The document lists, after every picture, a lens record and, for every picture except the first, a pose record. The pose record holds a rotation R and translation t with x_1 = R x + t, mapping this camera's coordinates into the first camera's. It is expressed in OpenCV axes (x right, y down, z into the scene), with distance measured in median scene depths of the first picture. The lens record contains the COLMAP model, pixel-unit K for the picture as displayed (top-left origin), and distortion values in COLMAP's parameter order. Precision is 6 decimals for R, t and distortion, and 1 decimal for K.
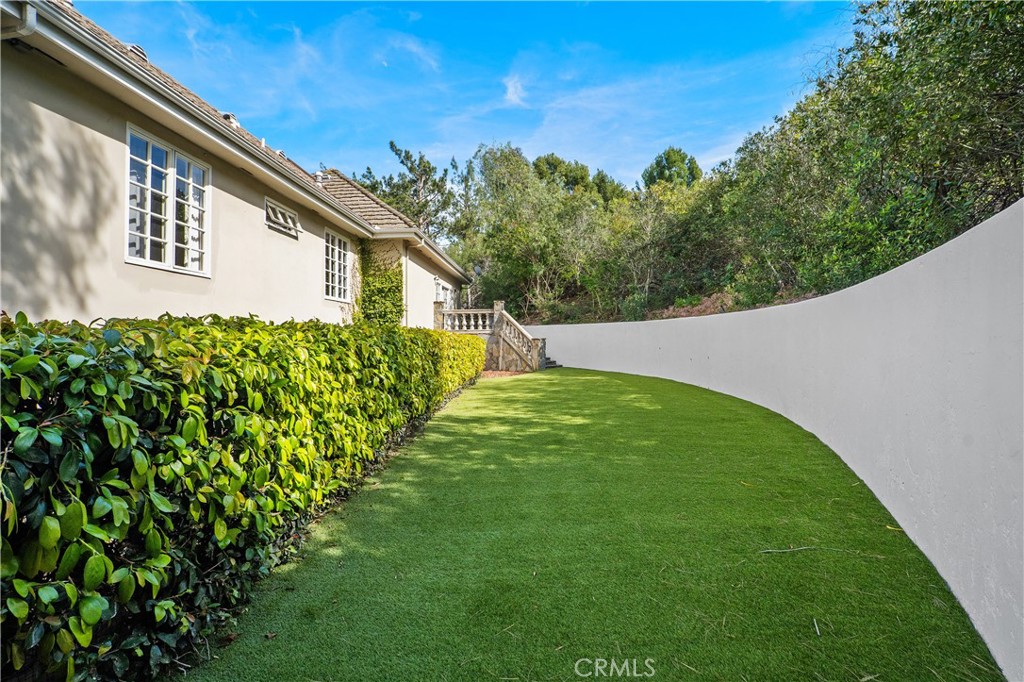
lens RADIAL K [[489.7, 0, 512.0], [0, 489.7, 341.0], [0, 0, 1]] dist [-0.016838, 0.000385]
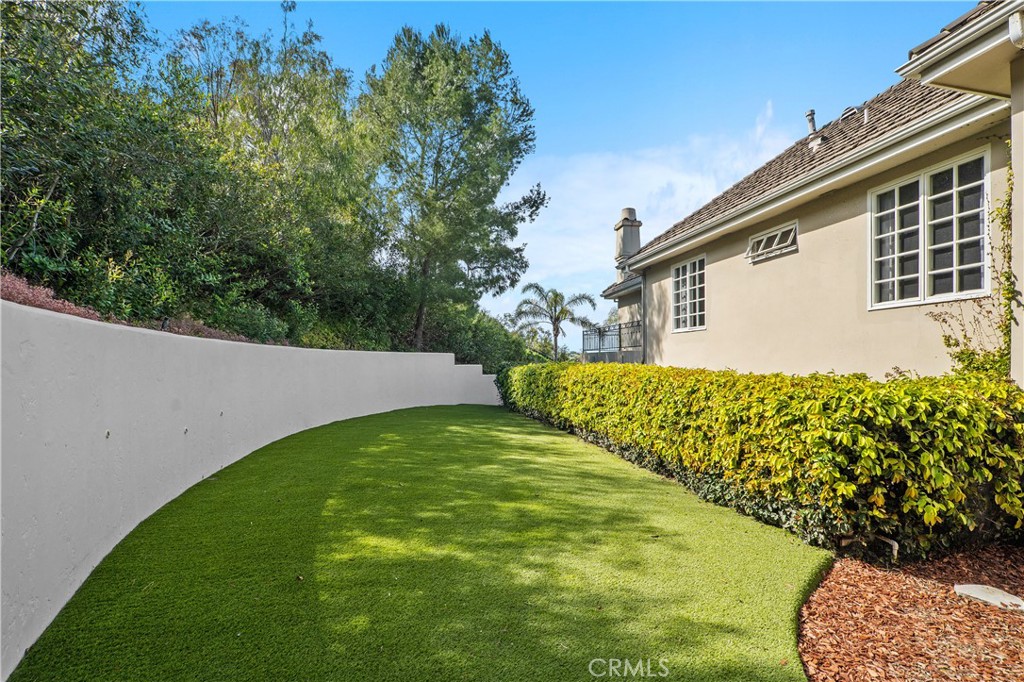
lens RADIAL K [[492.7, 0, 512.0], [0, 492.7, 341.0], [0, 0, 1]] dist [0.000829, 0.000070]
pose [[-0.973227, -0.031768, -0.227641, 0.280200], [-0.025839, 0.999246, -0.028980, -0.030081], [0.228390, -0.022323, -0.973314, 1.828560]]
